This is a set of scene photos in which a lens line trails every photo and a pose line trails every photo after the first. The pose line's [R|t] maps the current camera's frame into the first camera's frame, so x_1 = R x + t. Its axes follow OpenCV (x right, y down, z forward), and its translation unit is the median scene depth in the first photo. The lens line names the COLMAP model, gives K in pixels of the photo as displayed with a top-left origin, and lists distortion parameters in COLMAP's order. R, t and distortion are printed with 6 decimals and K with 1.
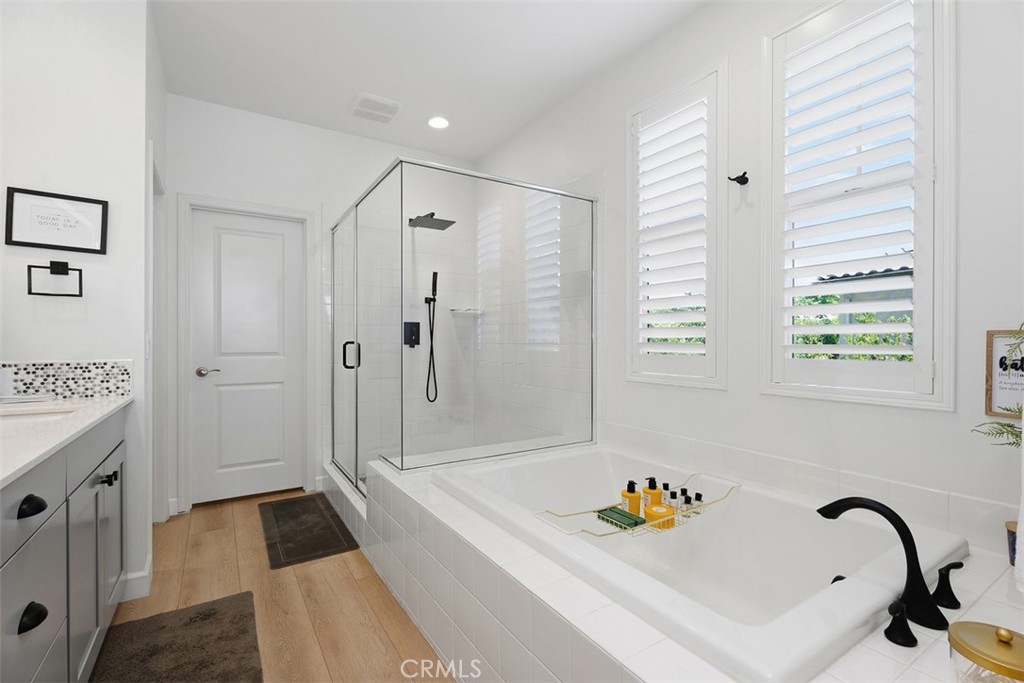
lens RADIAL K [[459.3, 0, 516.2], [0, 459.3, 340.2], [0, 0, 1]] dist [0.000172, -0.000700]
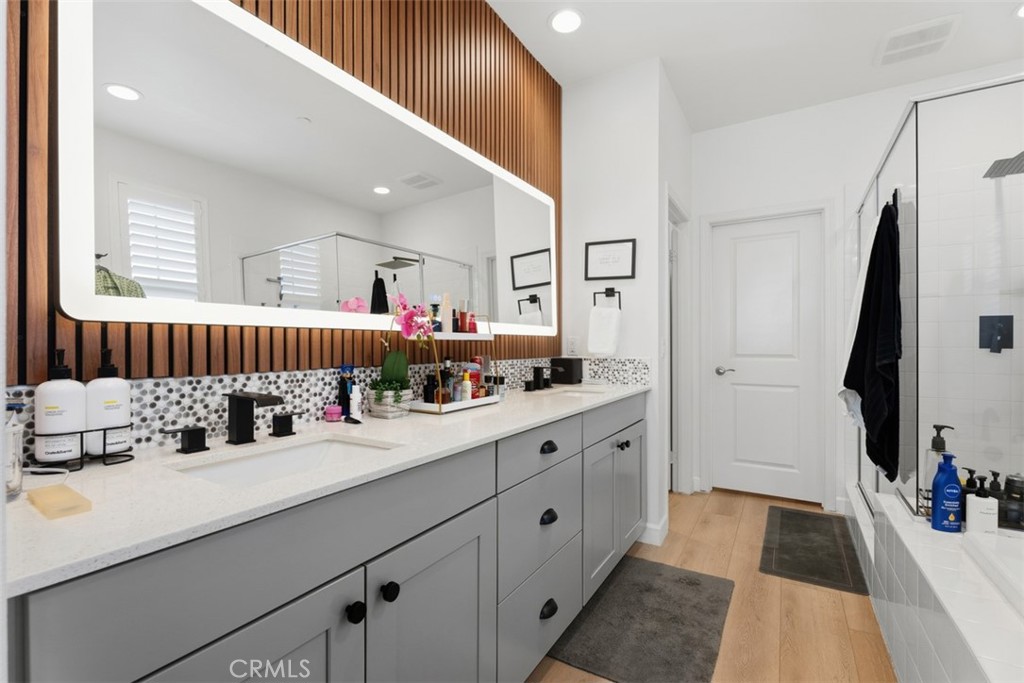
lens RADIAL K [[459.3, 0, 514.6], [0, 459.3, 345.1], [0, 0, 1]] dist [0.000172, -0.000700]
pose [[0.438375, 0.004069, -0.898783, 0.132461], [0.001147, 0.999986, 0.005087, 0.000055], [0.898792, -0.003261, 0.438364, 0.083457]]
